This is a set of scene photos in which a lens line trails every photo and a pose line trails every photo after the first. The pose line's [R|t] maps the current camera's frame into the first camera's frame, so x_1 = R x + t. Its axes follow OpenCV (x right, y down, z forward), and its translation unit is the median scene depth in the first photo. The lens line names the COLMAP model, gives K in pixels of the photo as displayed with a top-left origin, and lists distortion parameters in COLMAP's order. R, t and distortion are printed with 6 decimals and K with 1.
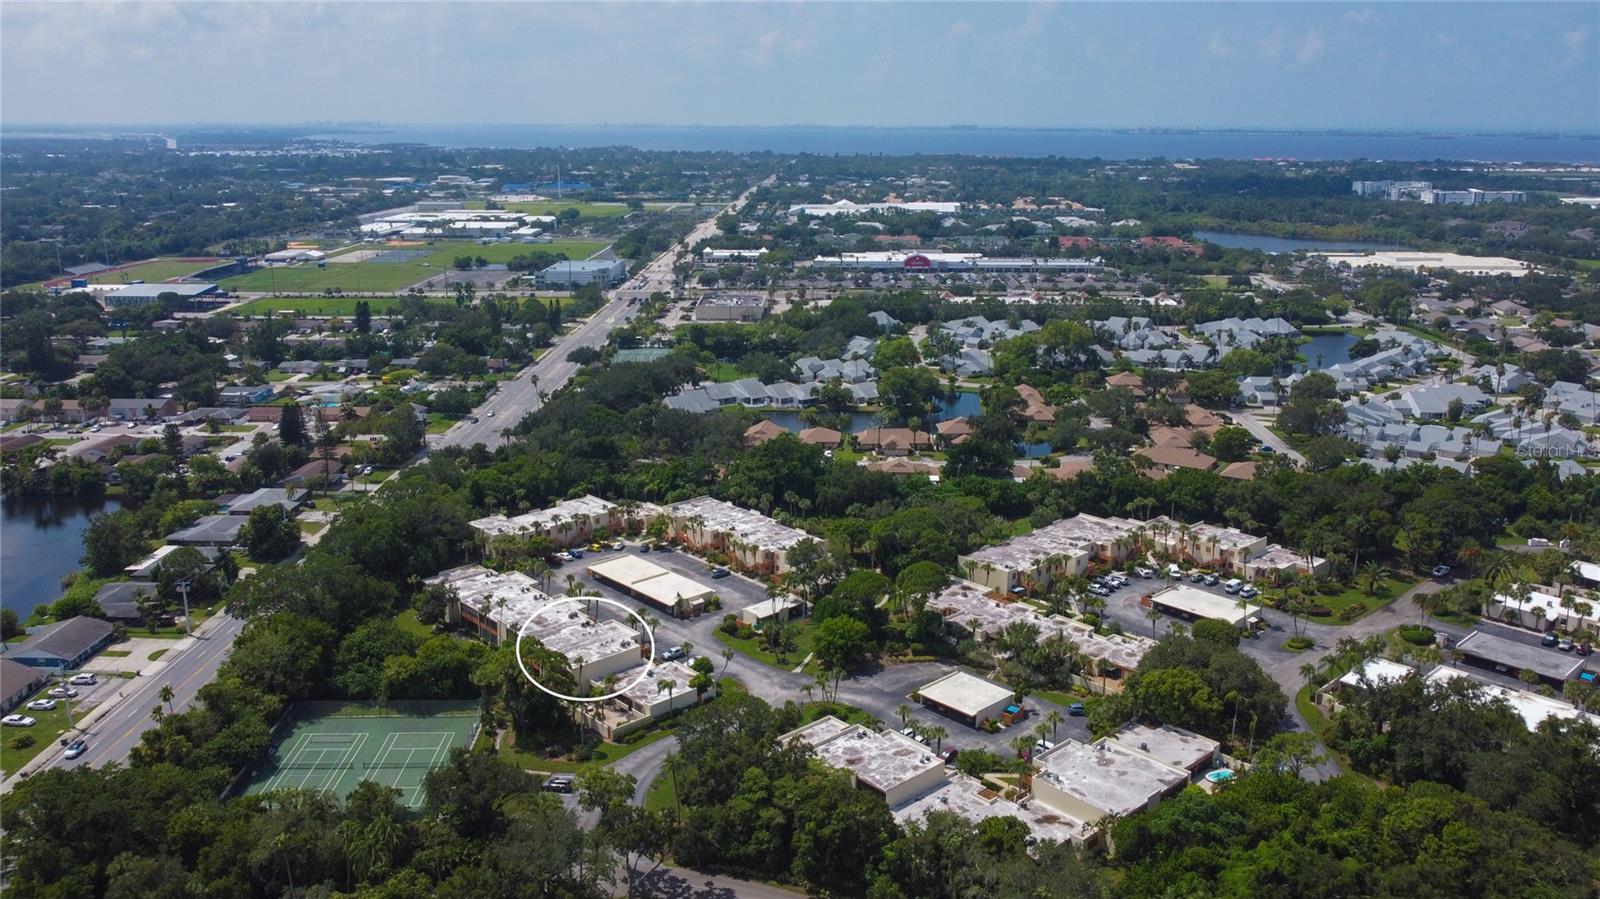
lens RADIAL K [[1321.3, 0, 800.0], [0, 1321.3, 449.5], [0, 0, 1]] dist [0.006241, -0.006050]
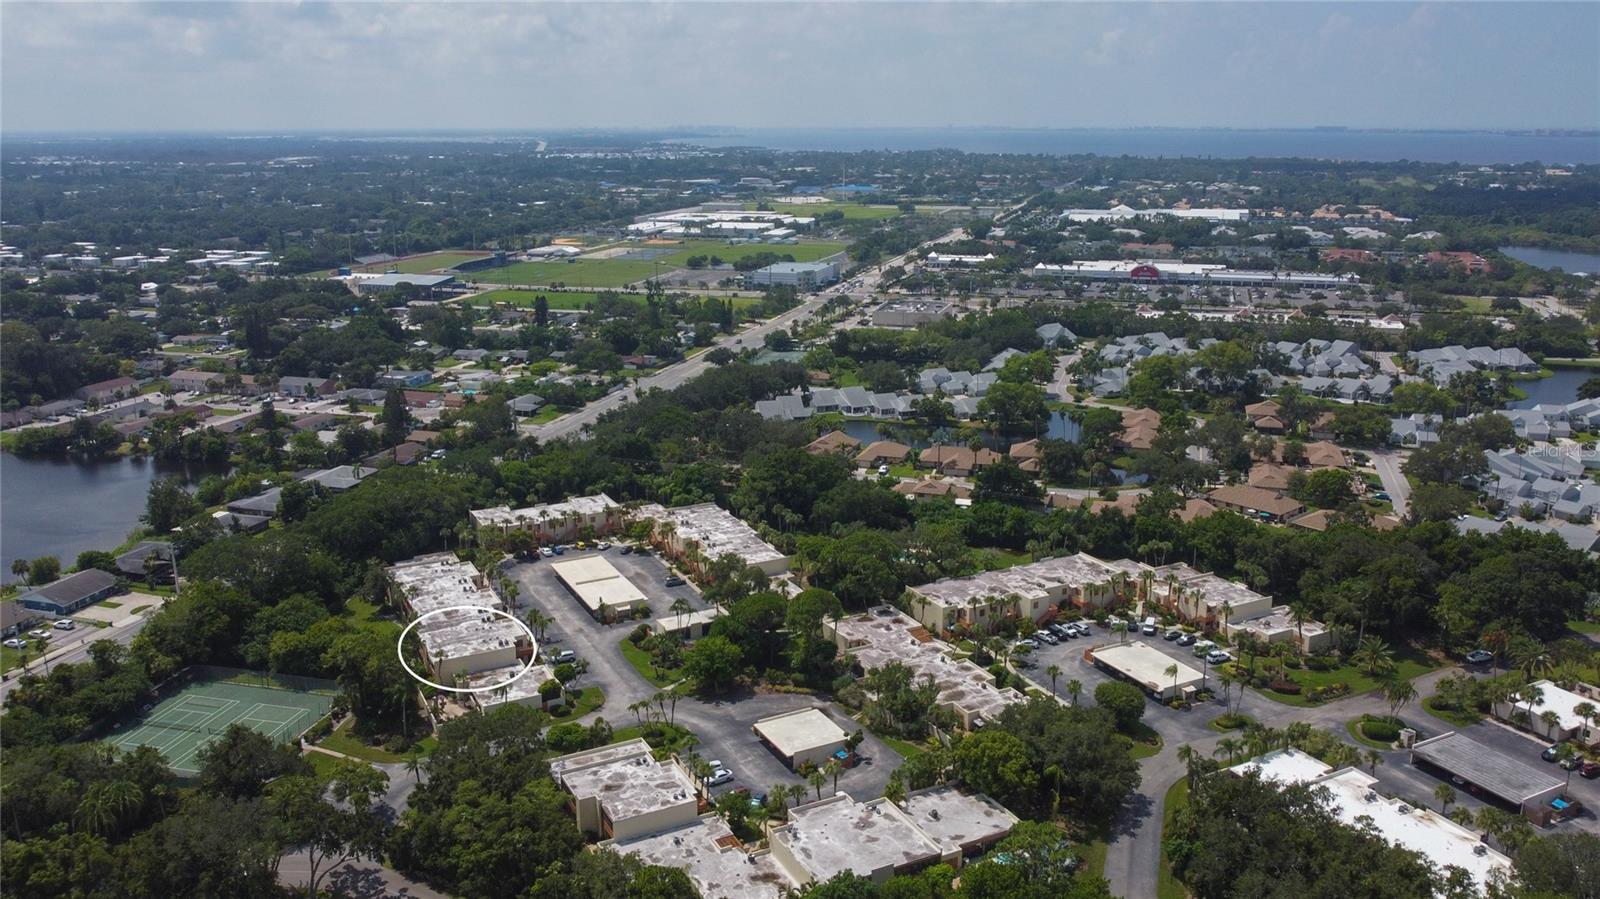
lens RADIAL K [[1321.3, 0, 800.0], [0, 1321.3, 449.5], [0, 0, 1]] dist [0.006241, -0.006050]
pose [[0.960691, 0.062817, -0.270418, 0.260397], [-0.063391, 0.997967, 0.006619, -0.015552], [0.270284, 0.010783, 0.962720, 0.066726]]
